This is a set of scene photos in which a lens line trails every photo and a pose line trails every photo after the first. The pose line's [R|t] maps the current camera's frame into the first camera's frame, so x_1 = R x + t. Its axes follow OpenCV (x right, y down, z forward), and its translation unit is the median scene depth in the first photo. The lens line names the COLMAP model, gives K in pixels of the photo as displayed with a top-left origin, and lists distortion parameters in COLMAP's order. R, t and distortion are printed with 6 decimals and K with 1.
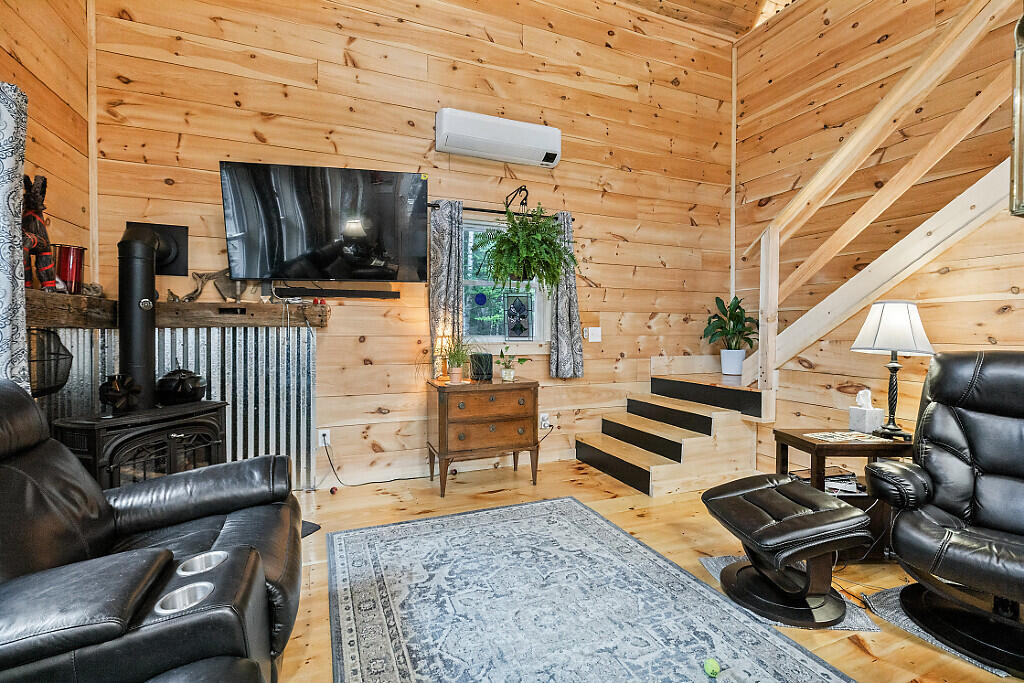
lens RADIAL K [[464.4, 0, 510.2], [0, 464.4, 330.3], [0, 0, 1]] dist [0.002072, -0.002877]
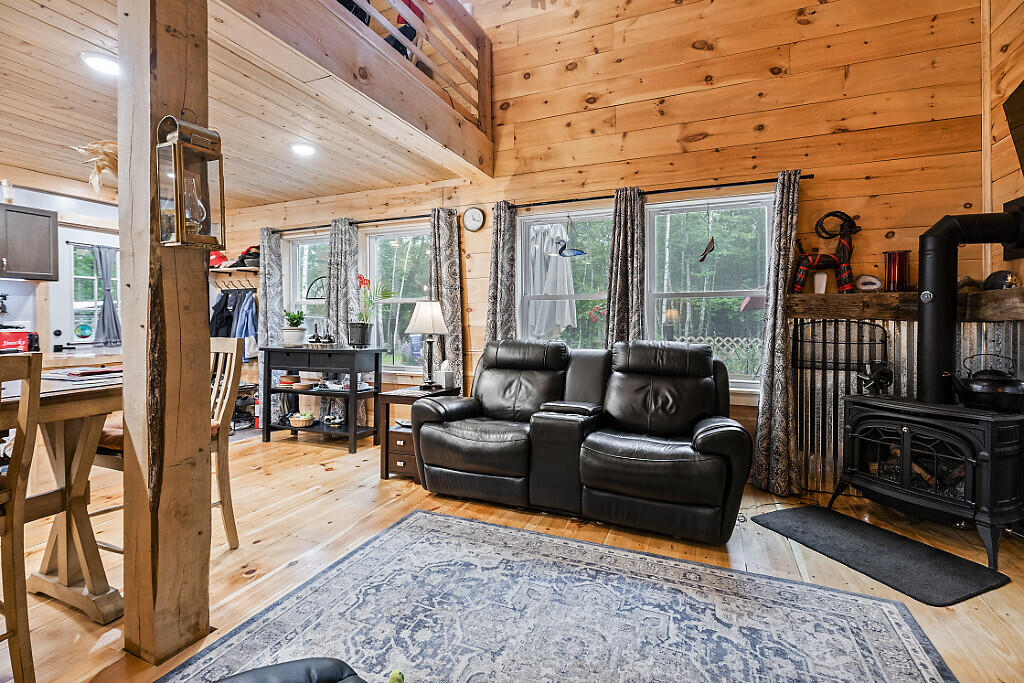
lens RADIAL K [[464.4, 0, 509.6], [0, 464.4, 322.8], [0, 0, 1]] dist [0.002072, -0.002877]
pose [[-0.707119, 0.001759, -0.707092, 0.419195], [-0.012406, 0.999812, 0.014894, -0.002849], [0.706985, 0.019304, -0.706965, 0.812110]]
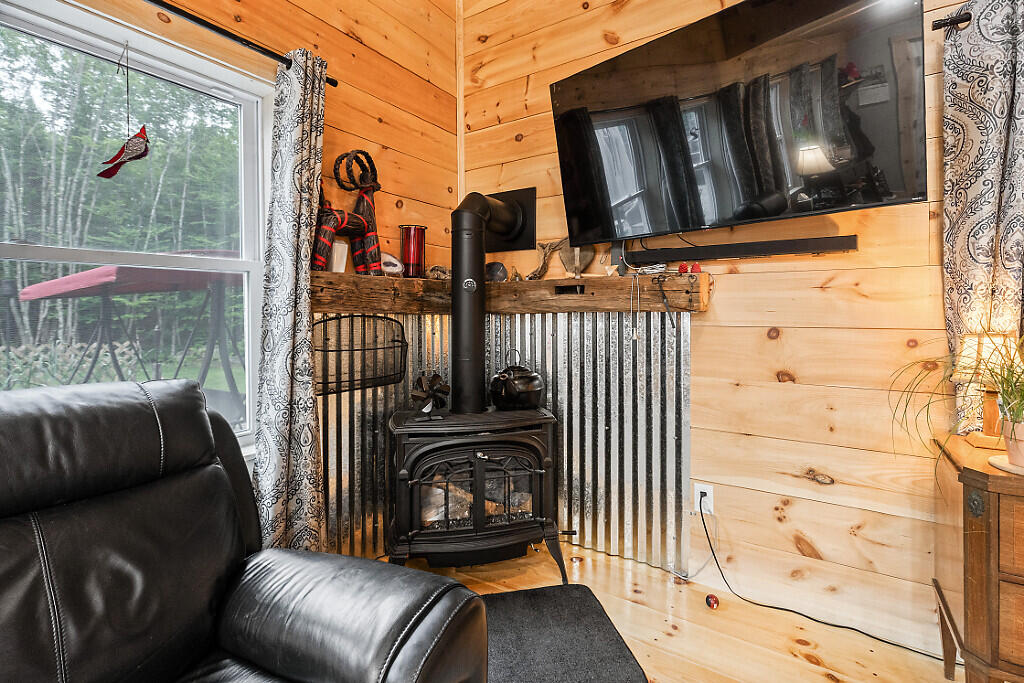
lens RADIAL K [[464.4, 0, 511.6], [0, 464.4, 311.7], [0, 0, 1]] dist [0.002072, -0.002877]
pose [[0.568468, -0.005126, -0.822690, -0.049427], [0.000784, 0.999984, -0.005690, -0.003074], [0.822705, 0.002590, 0.568462, 0.448275]]
